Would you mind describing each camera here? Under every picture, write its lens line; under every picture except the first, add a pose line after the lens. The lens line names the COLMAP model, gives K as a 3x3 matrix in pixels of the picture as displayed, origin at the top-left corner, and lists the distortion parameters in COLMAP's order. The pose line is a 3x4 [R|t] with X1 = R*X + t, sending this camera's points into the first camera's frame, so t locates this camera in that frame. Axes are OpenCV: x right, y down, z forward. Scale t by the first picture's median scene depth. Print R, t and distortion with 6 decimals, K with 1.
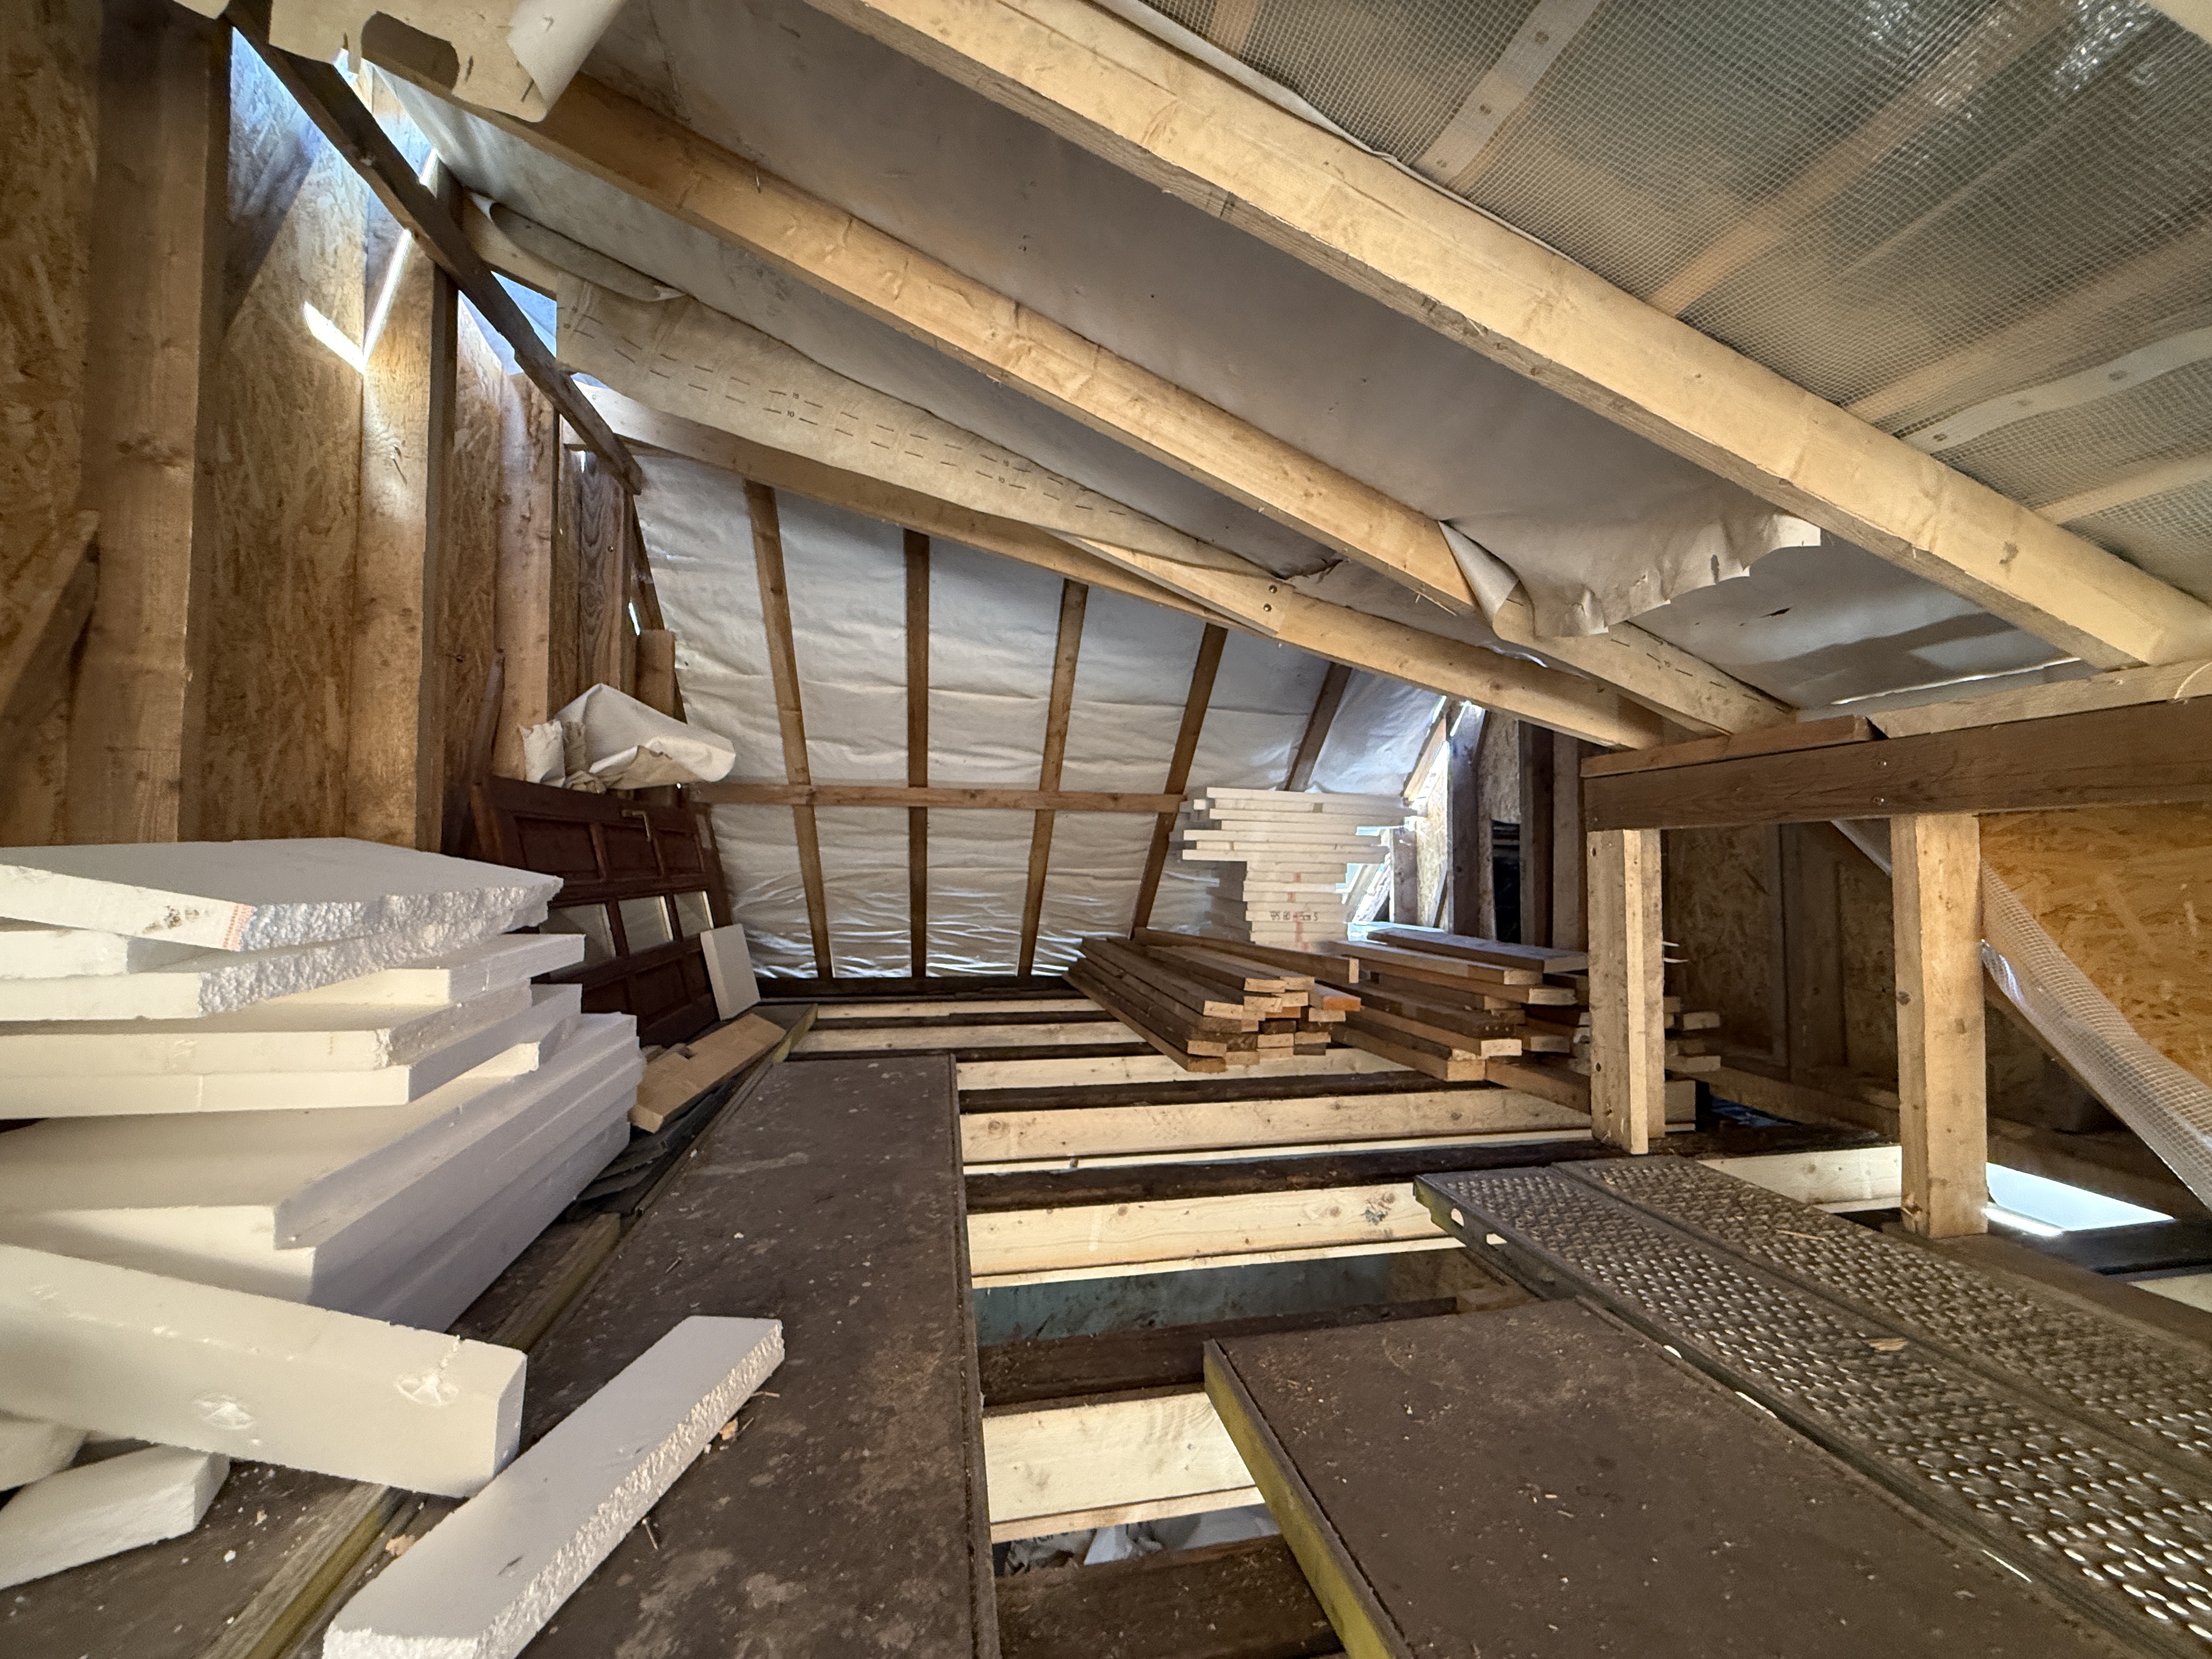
lens RADIAL K [[877.7, 0, 1096.6], [0, 877.7, 828.1], [0, 0, 1]] dist [0.002064, 0.000300]
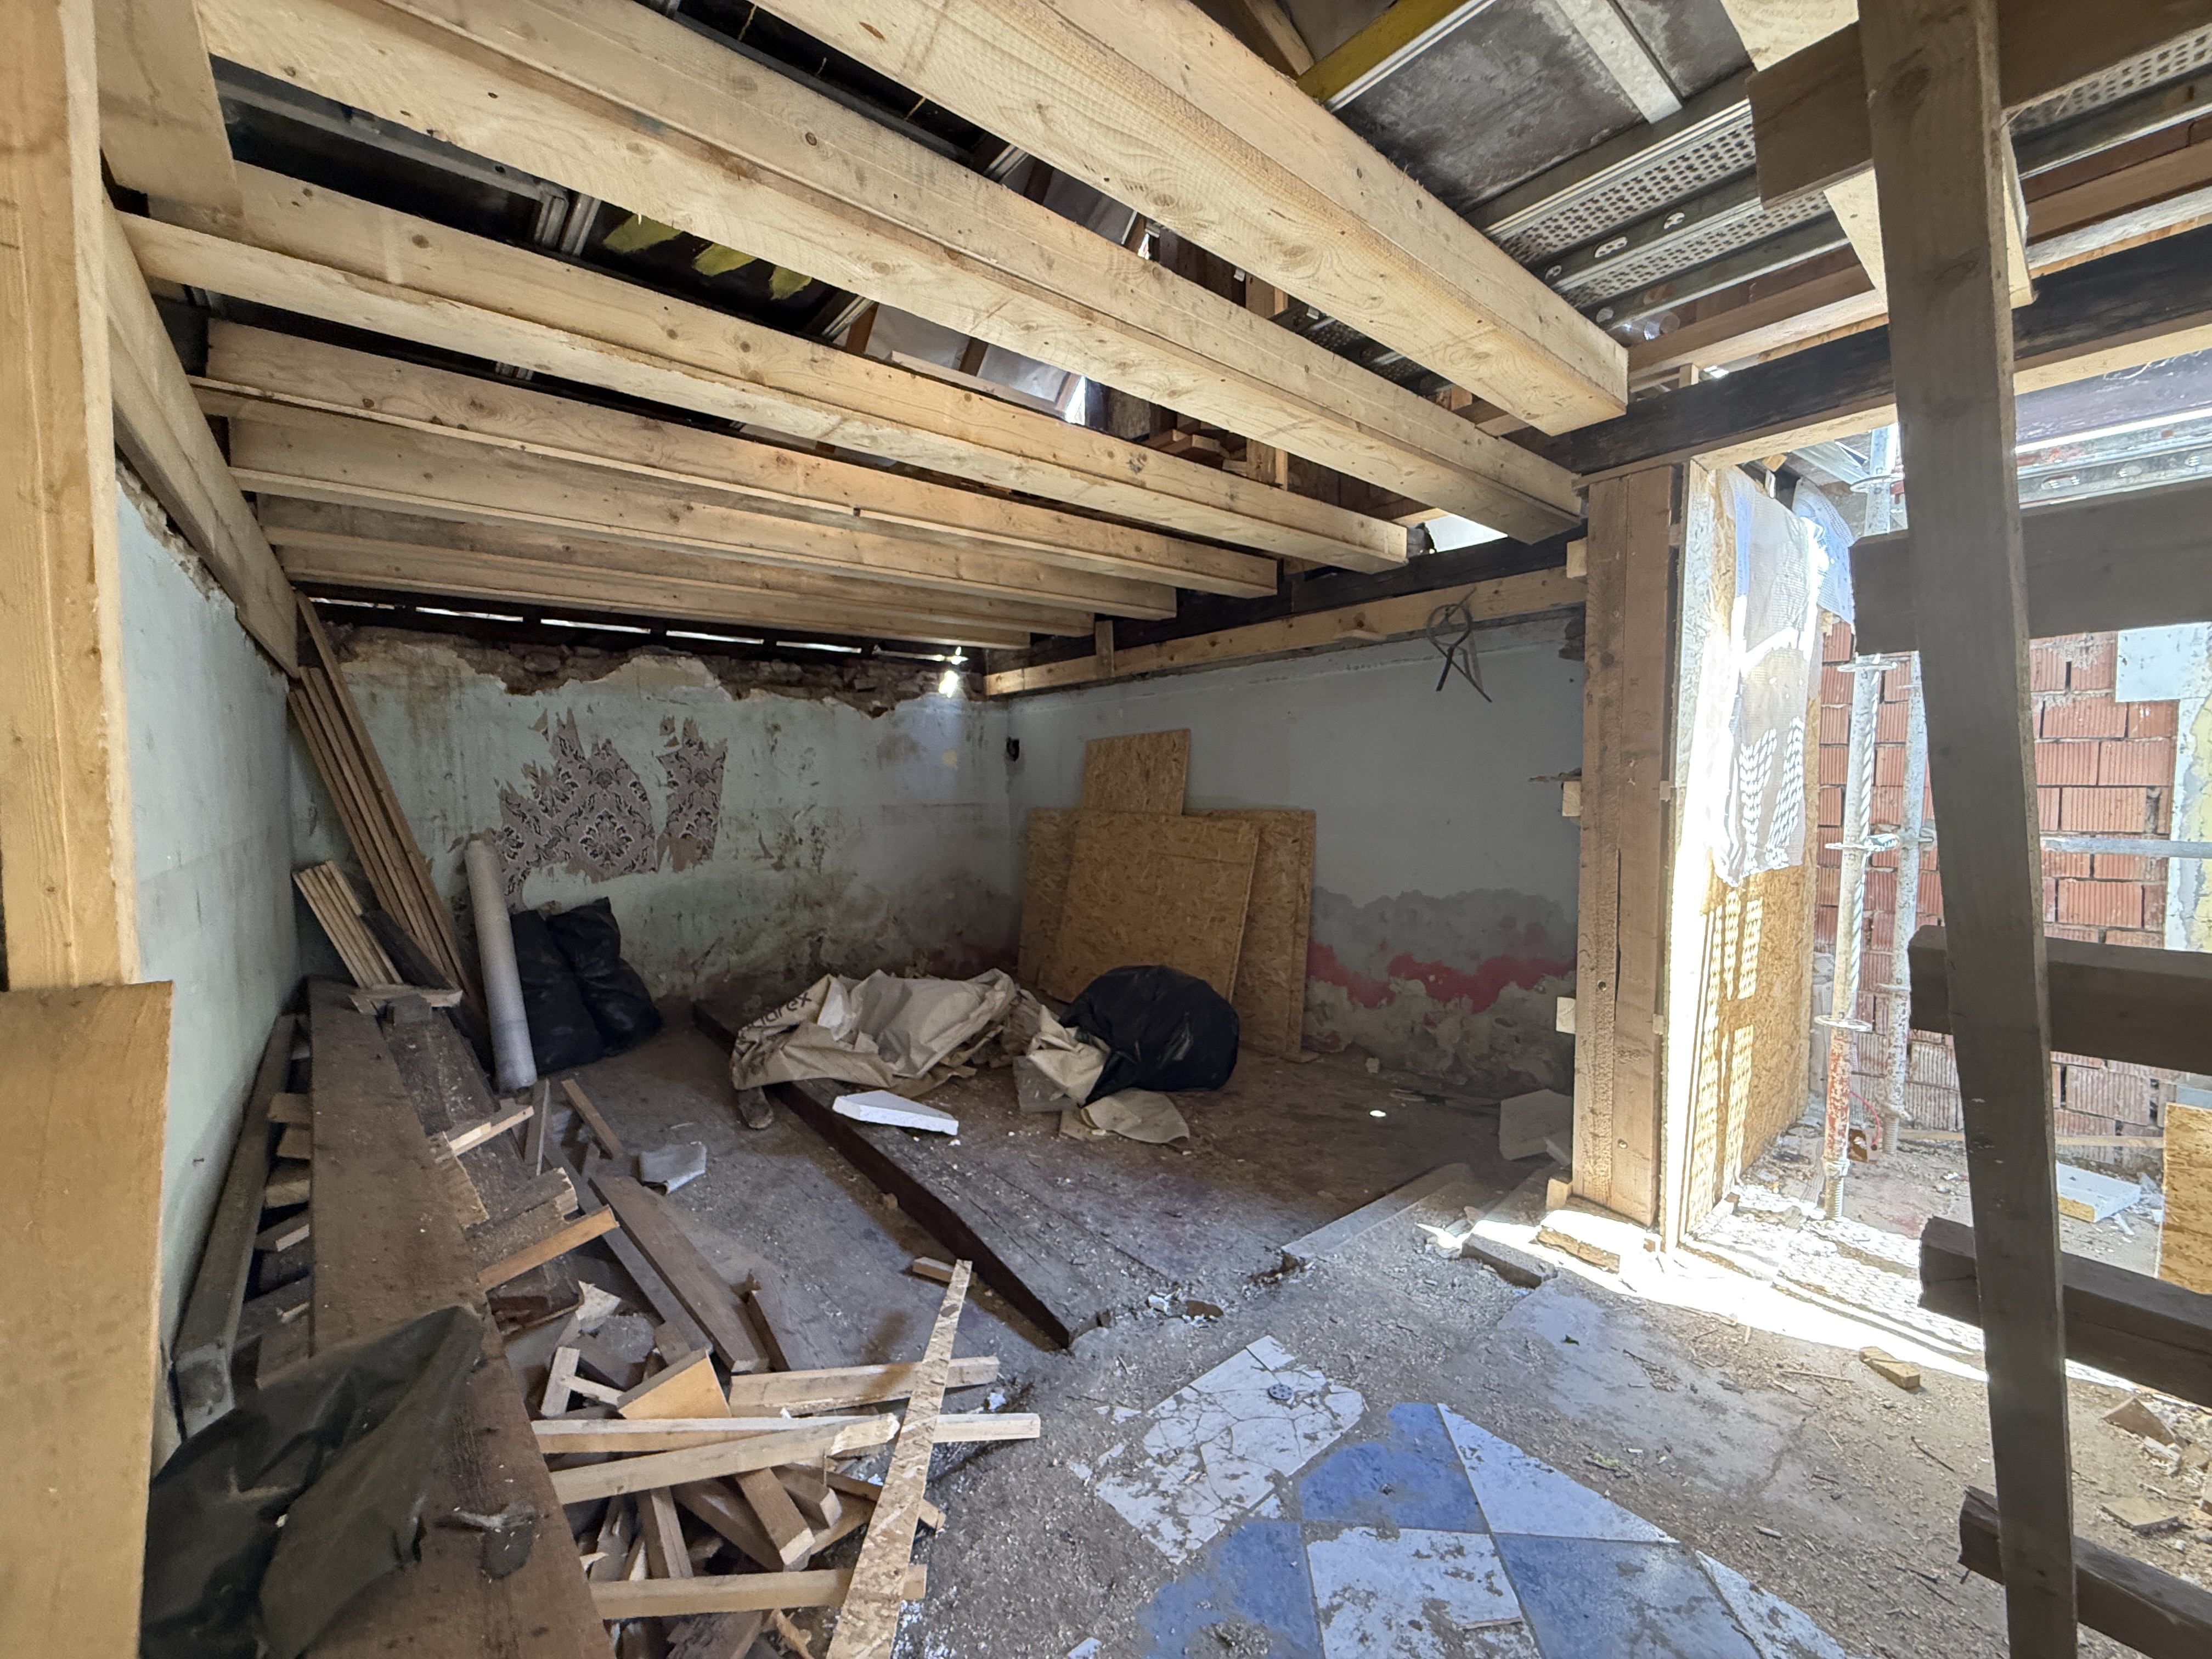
lens RADIAL K [[877.7, 0, 1096.6], [0, 877.7, 828.1], [0, 0, 1]] dist [0.002064, 0.000300]
pose [[0.871609, -0.043923, 0.488230, -0.187067], [-0.001464, 0.995740, 0.092193, 0.397308], [-0.490200, -0.081071, 0.867831, -0.078015]]
